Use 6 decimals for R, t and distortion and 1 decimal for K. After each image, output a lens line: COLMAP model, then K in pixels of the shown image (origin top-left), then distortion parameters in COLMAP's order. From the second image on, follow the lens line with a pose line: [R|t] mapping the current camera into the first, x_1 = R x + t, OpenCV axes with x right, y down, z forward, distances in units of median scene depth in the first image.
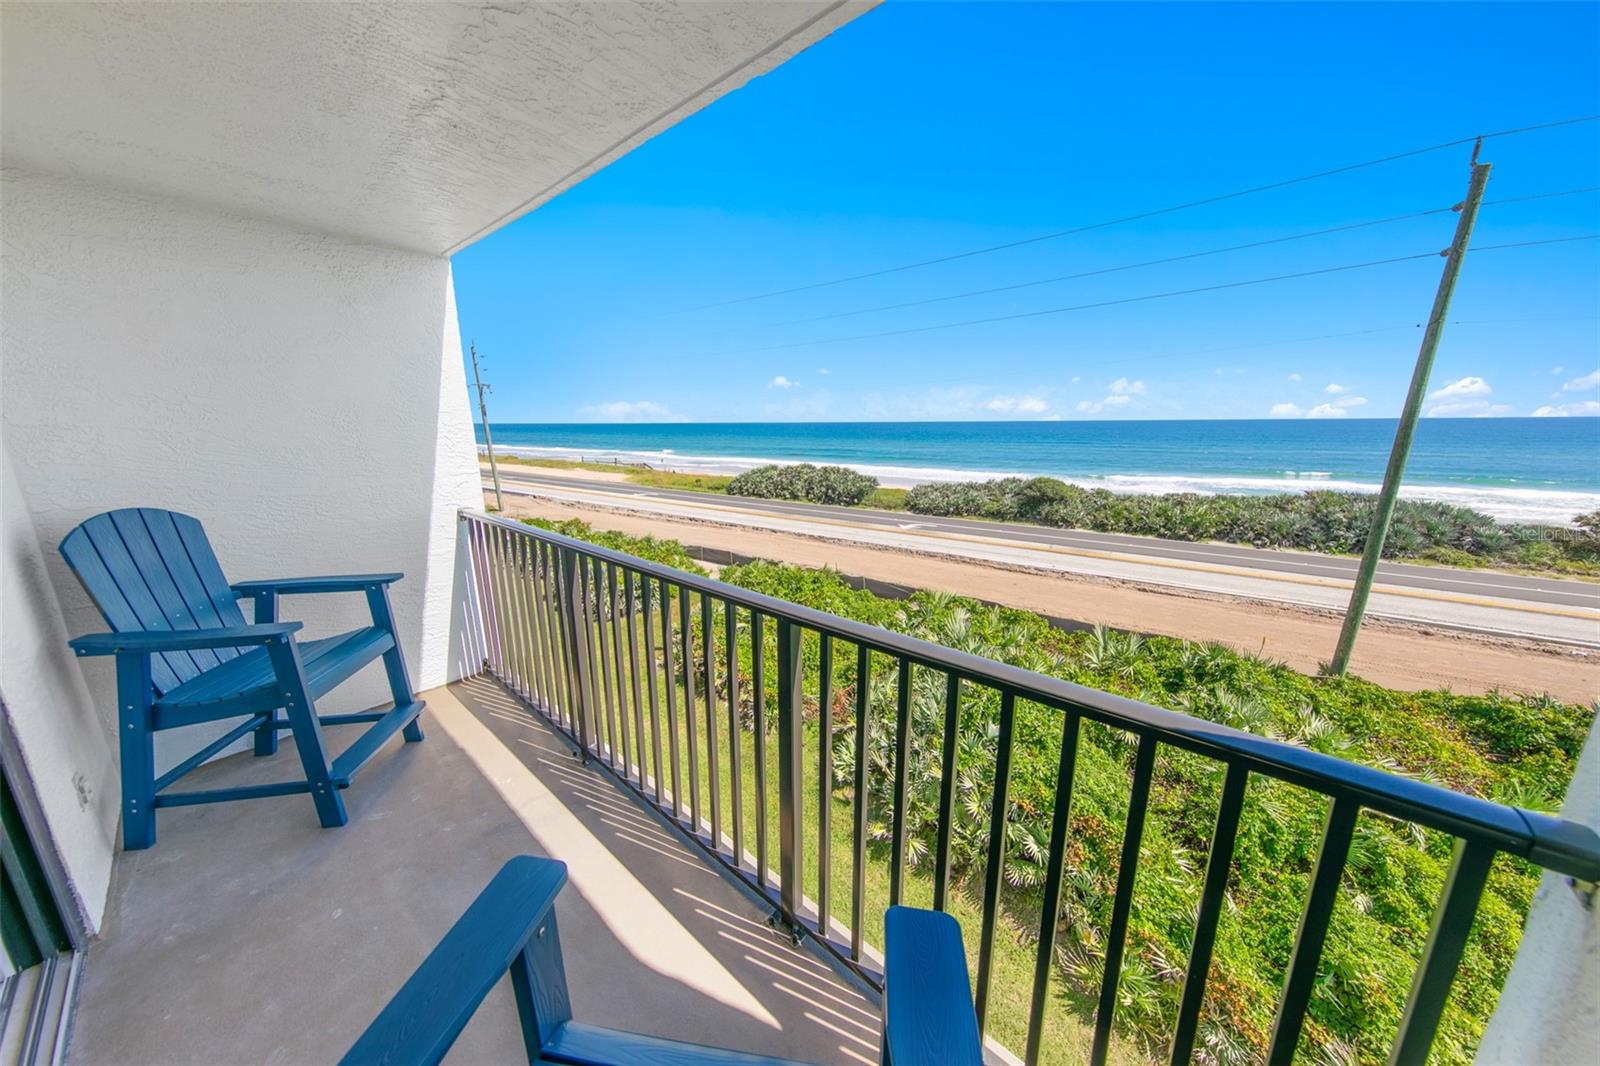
lens RADIAL K [[499.0, 0, 793.1], [0, 499.0, 531.9], [0, 0, 1]] dist [0.024351, 0.000010]
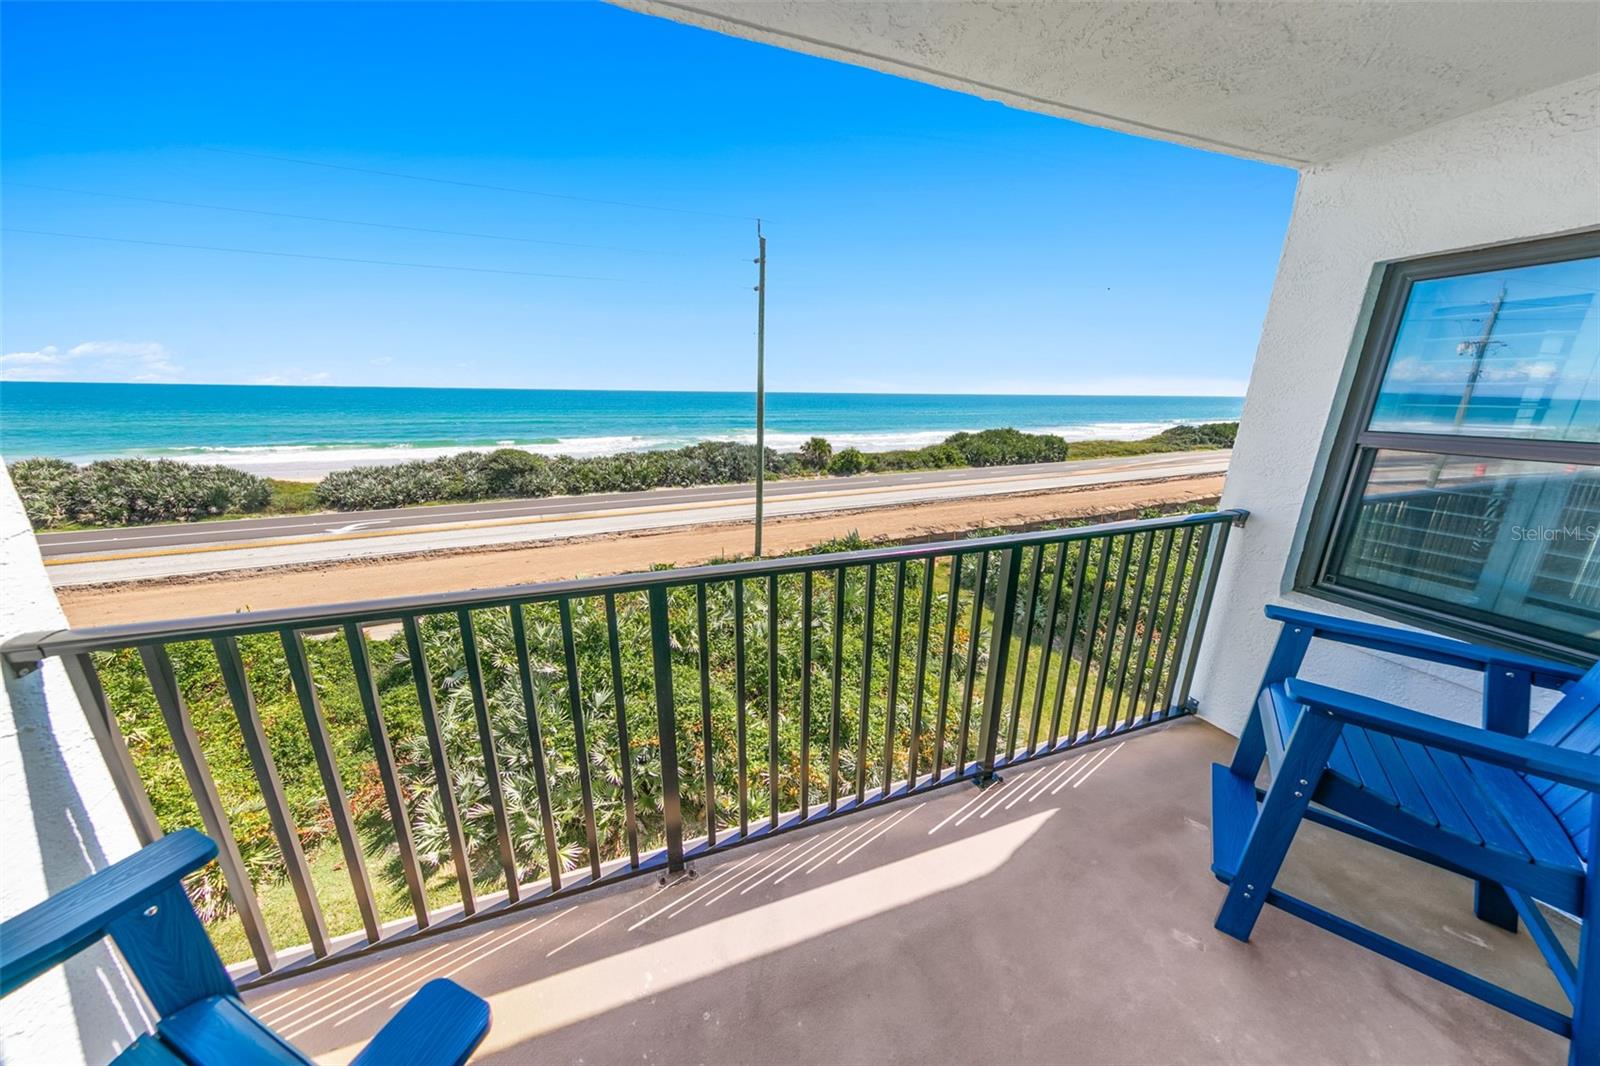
lens RADIAL K [[505.8, 0, 792.6], [0, 505.8, 535.5], [0, 0, 1]] dist [0.017092, -0.002267]
pose [[0.516319, -0.227123, 0.825730, -0.071582], [0.175004, 0.971827, 0.157881, -0.007069], [-0.838325, 0.062989, 0.541520, 0.041829]]
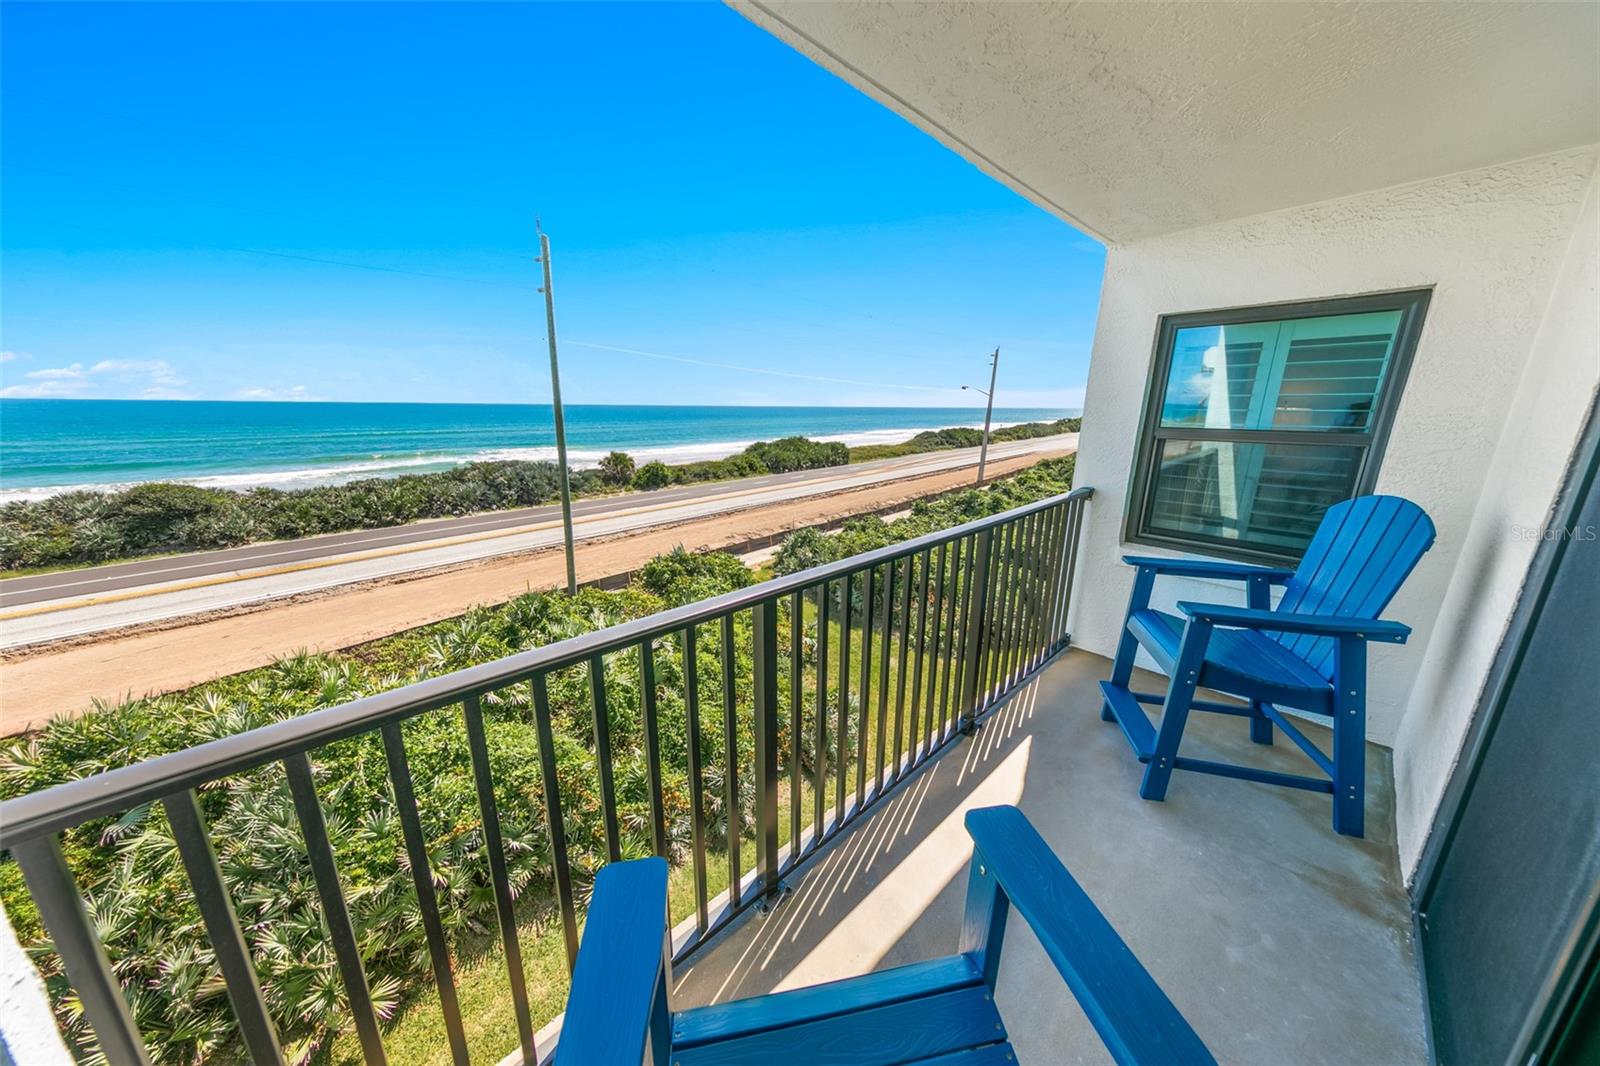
lens RADIAL K [[505.8, 0, 792.6], [0, 505.8, 535.5], [0, 0, 1]] dist [0.017092, -0.002267]
pose [[0.139768, -0.243842, 0.959691, -0.083201], [0.209576, 0.954531, 0.212009, -0.013141], [-0.967751, 0.171496, 0.184516, 0.070481]]
